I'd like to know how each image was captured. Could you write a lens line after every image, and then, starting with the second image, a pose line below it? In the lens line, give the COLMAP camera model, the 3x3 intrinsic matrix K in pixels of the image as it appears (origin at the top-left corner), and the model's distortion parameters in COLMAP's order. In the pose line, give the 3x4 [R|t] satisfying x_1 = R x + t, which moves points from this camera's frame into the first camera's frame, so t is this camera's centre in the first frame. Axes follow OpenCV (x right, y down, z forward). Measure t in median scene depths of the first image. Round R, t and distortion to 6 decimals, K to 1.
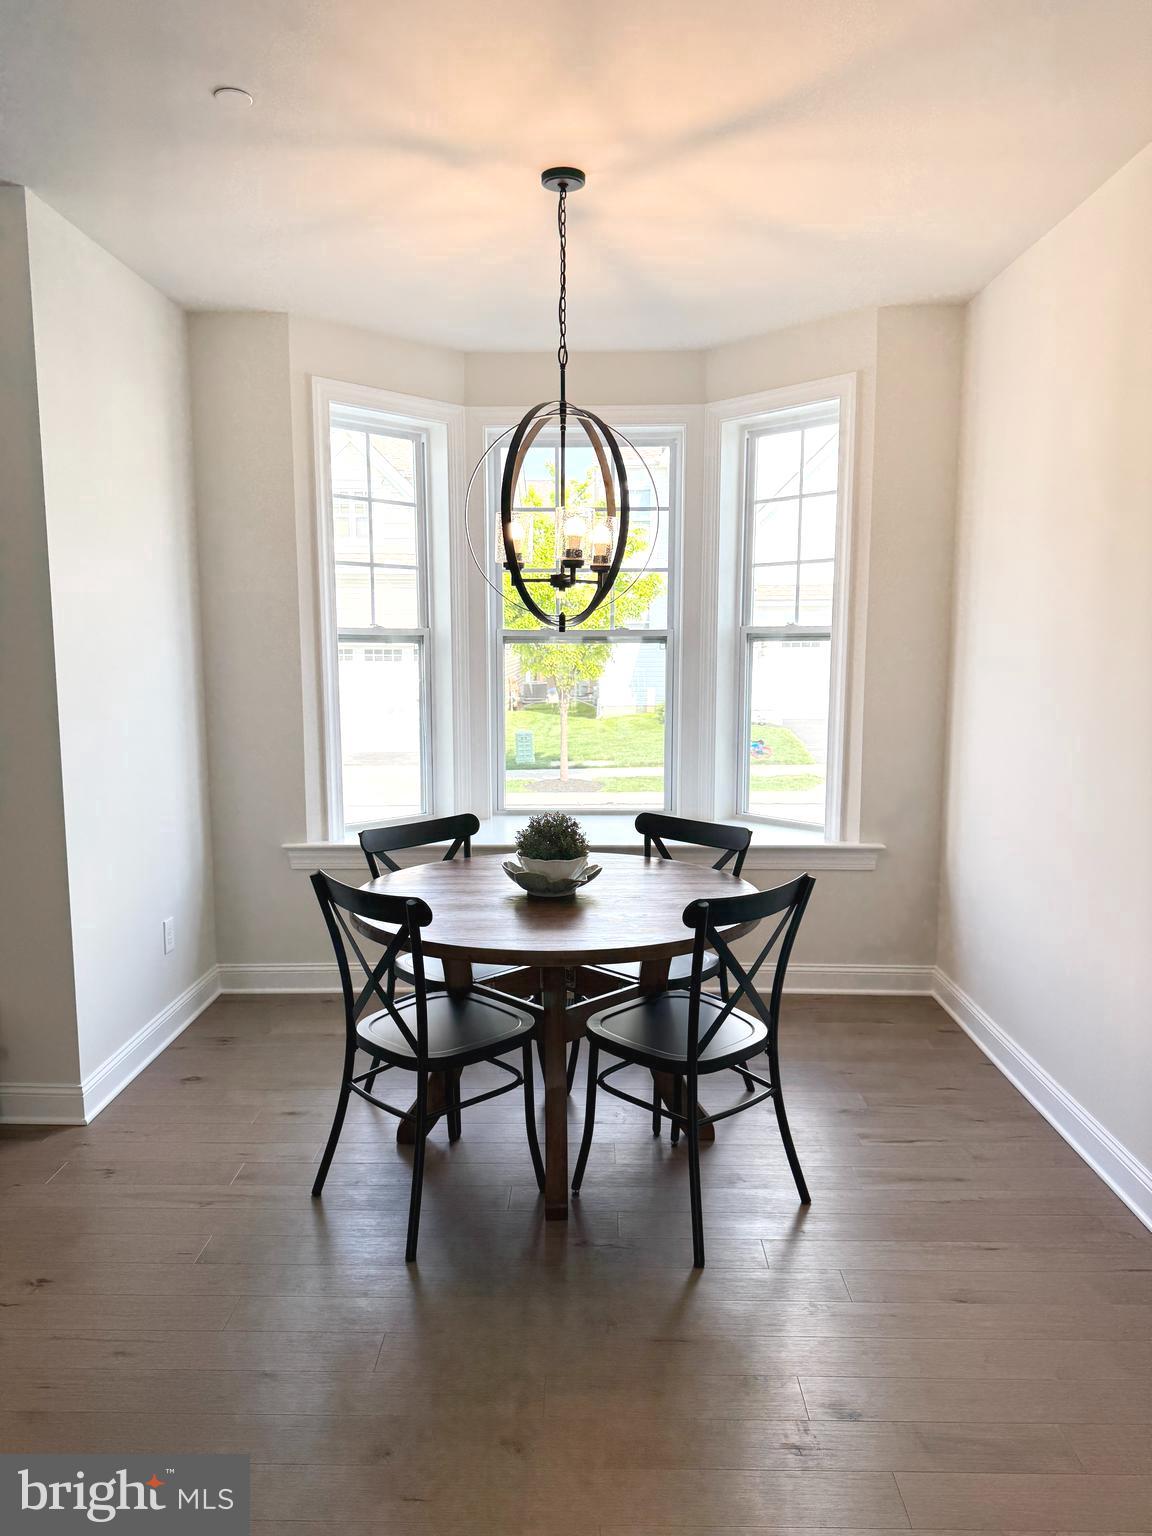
lens RADIAL K [[1055.0, 0, 583.0], [0, 1055.0, 773.1], [0, 0, 1]] dist [0.047446, 0.000109]
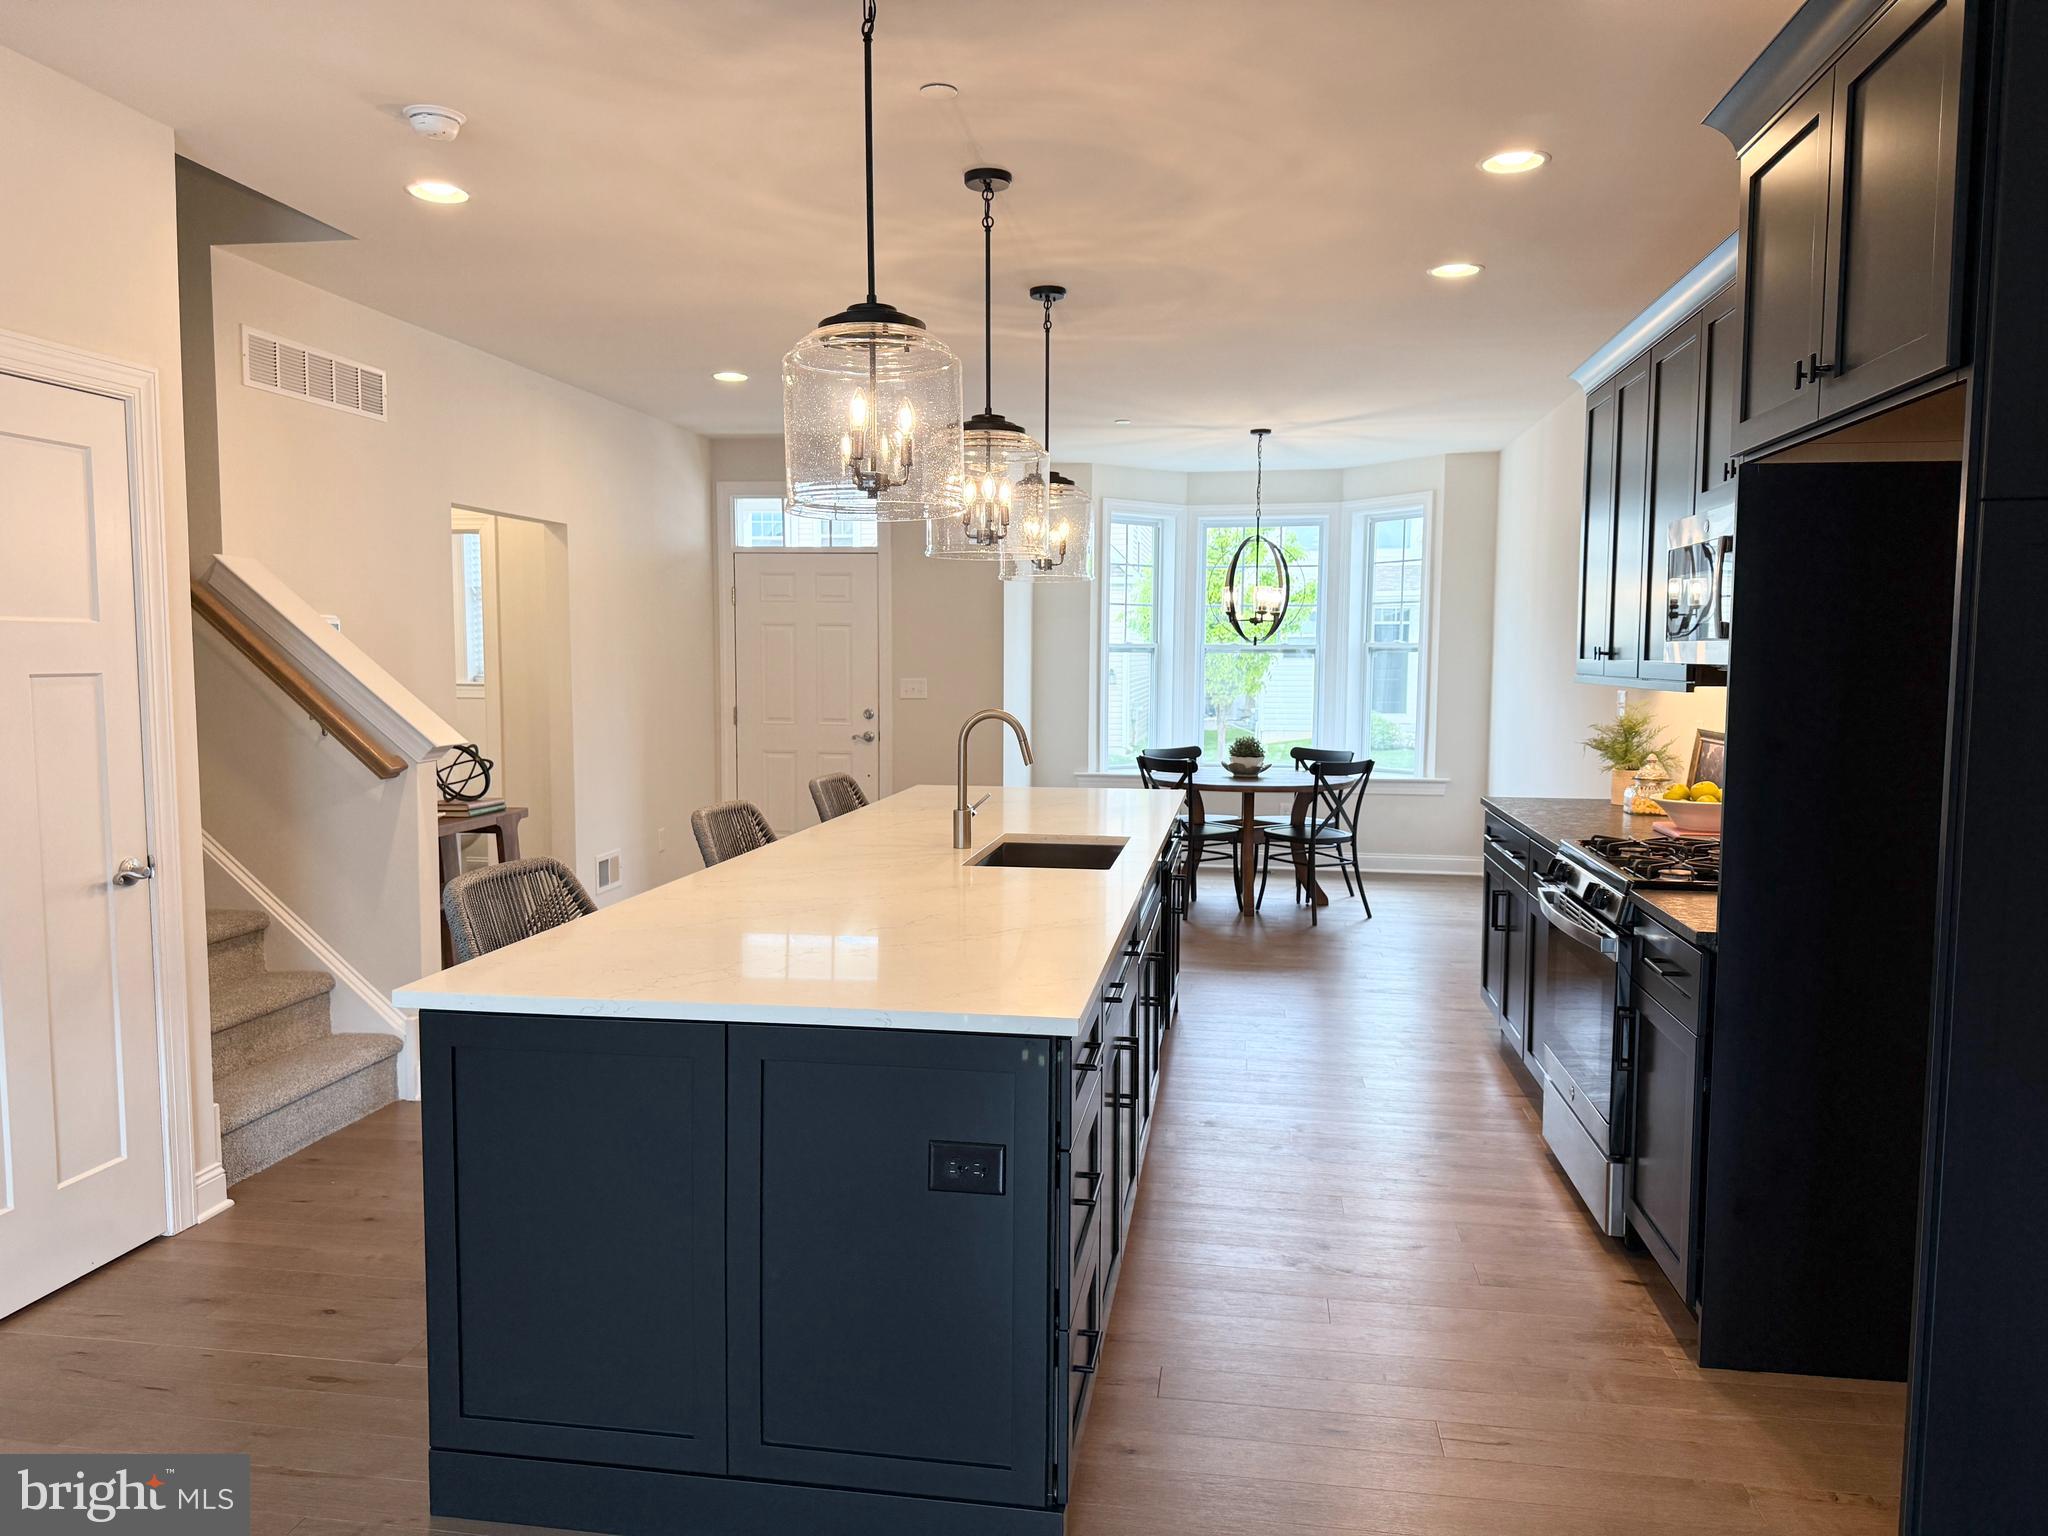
lens RADIAL K [[1406.7, 0, 1008.1], [0, 1406.7, 771.2], [0, 0, 1]] dist [0.047446, 0.000109]
pose [[0.987981, 0.020316, -0.153236, -0.068276], [-0.027304, 0.998674, -0.043639, 0.239203], [0.152146, 0.047298, 0.987226, -1.736206]]
